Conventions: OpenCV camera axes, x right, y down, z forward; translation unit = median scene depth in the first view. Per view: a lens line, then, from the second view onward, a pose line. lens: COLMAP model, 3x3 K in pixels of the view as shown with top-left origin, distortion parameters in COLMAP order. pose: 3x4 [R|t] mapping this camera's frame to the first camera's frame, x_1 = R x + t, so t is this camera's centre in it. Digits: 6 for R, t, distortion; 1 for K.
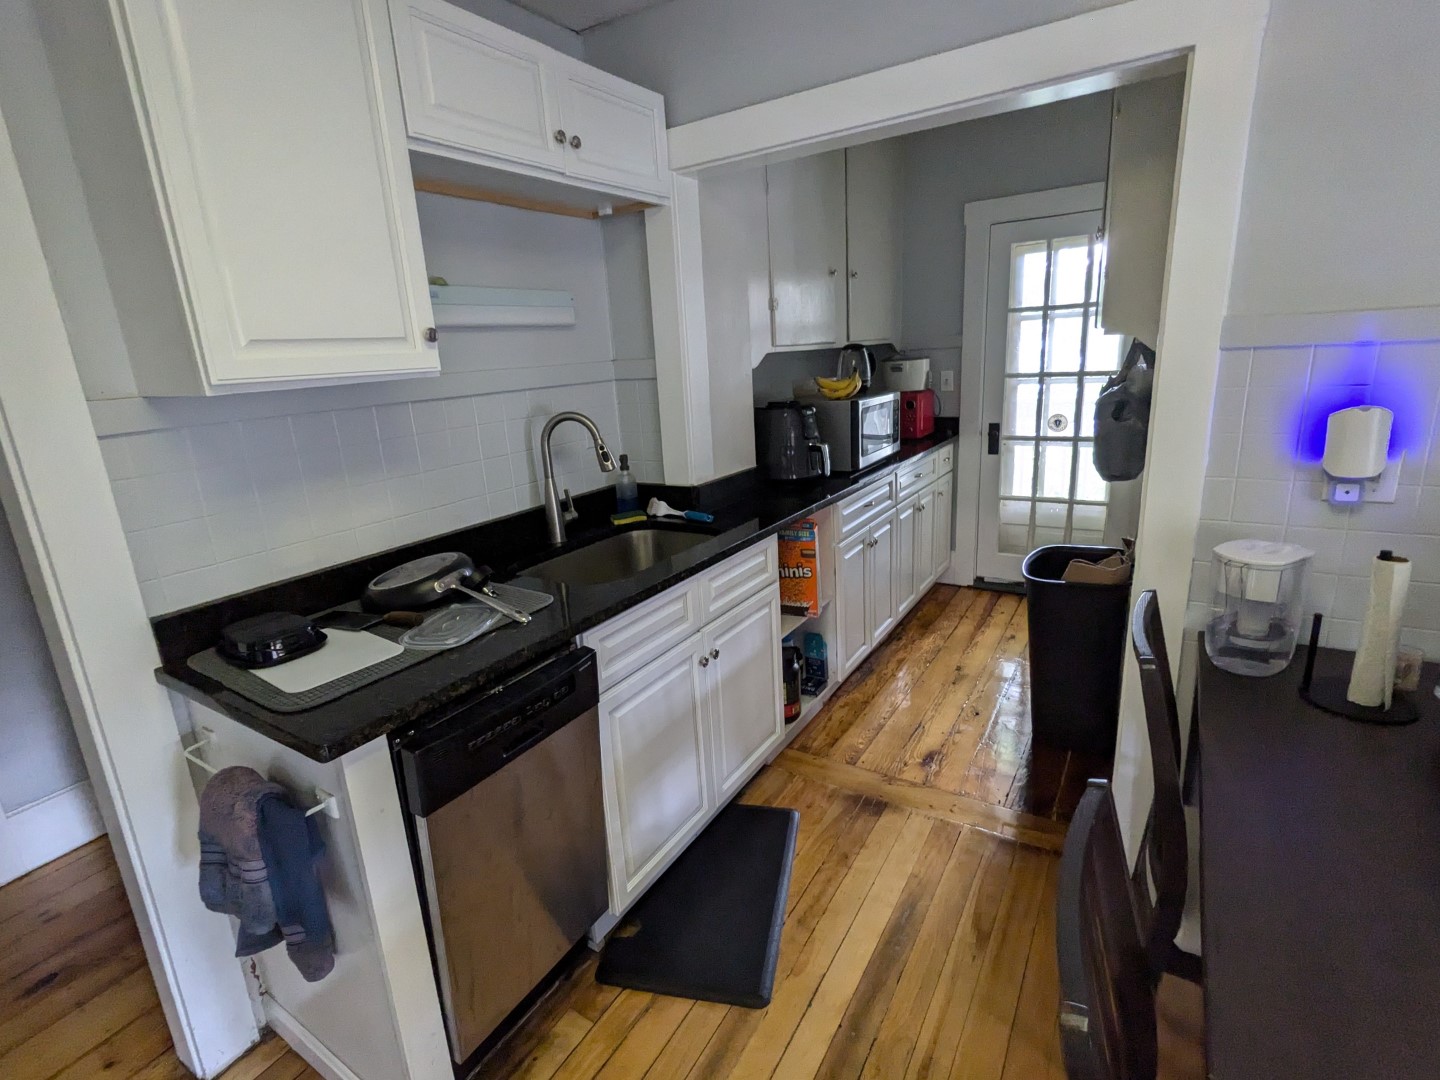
lens RADIAL K [[695.8, 0, 720.6], [0, 695.8, 534.7], [0, 0, 1]] dist [0.003583, -0.000736]
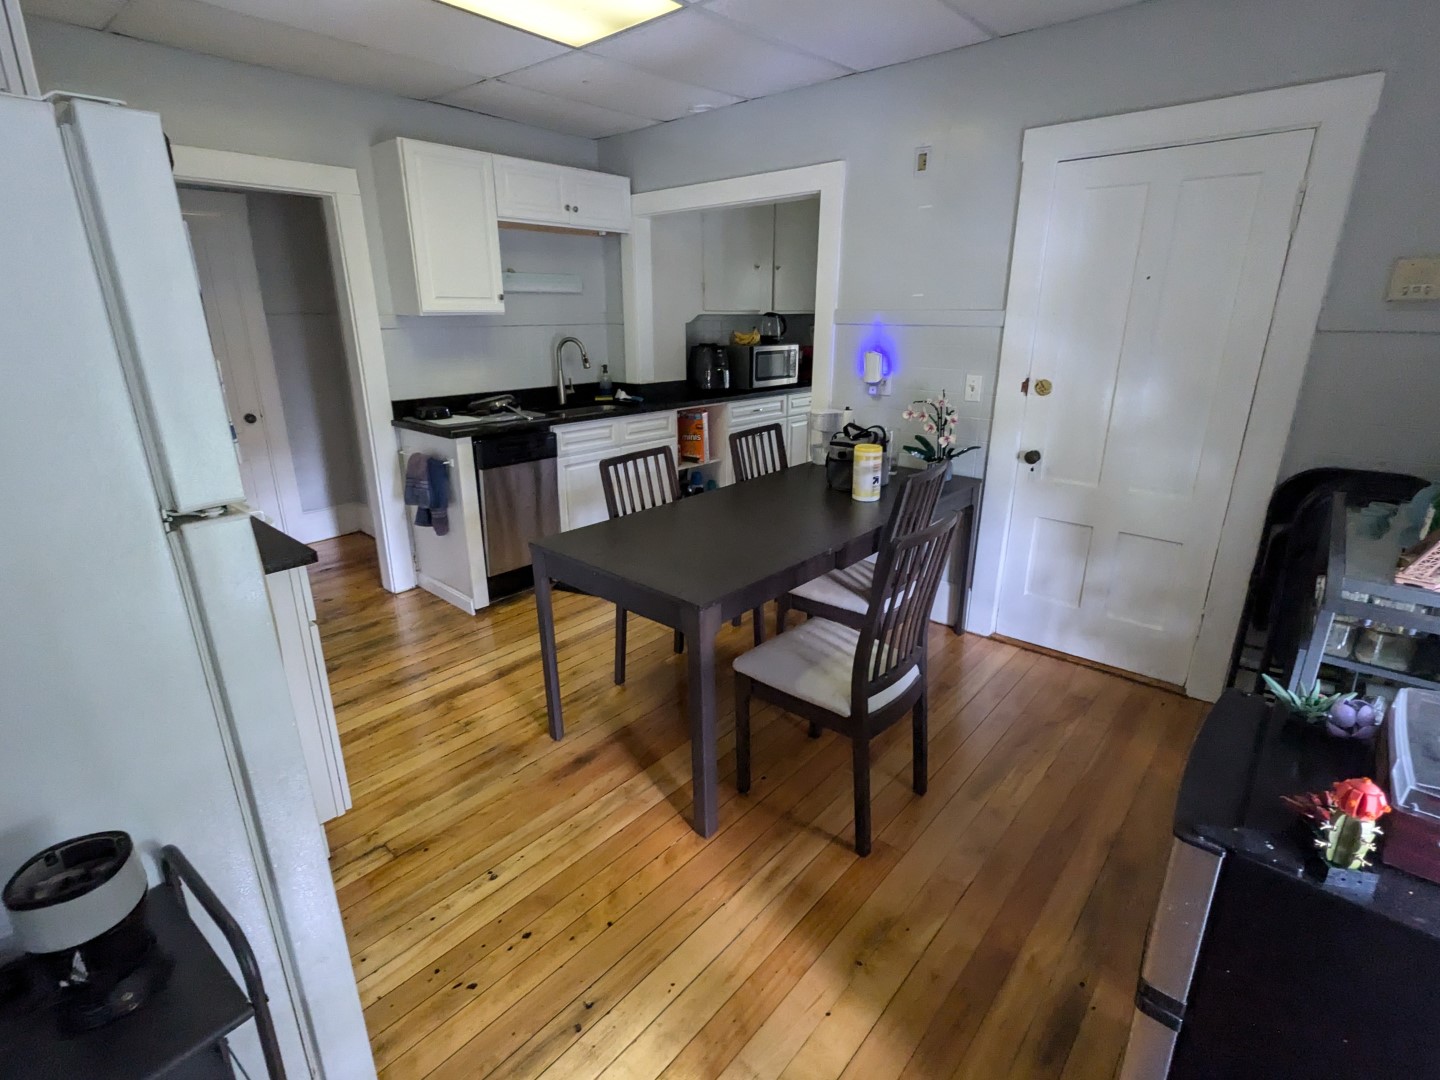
lens RADIAL K [[695.8, 0, 719.6], [0, 695.8, 538.3], [0, 0, 1]] dist [0.003583, -0.000736]
pose [[0.985264, 0.104405, -0.135476, 0.534716], [-0.096497, 0.993293, 0.063695, 0.229637], [0.141218, -0.049684, 0.988731, -0.952926]]
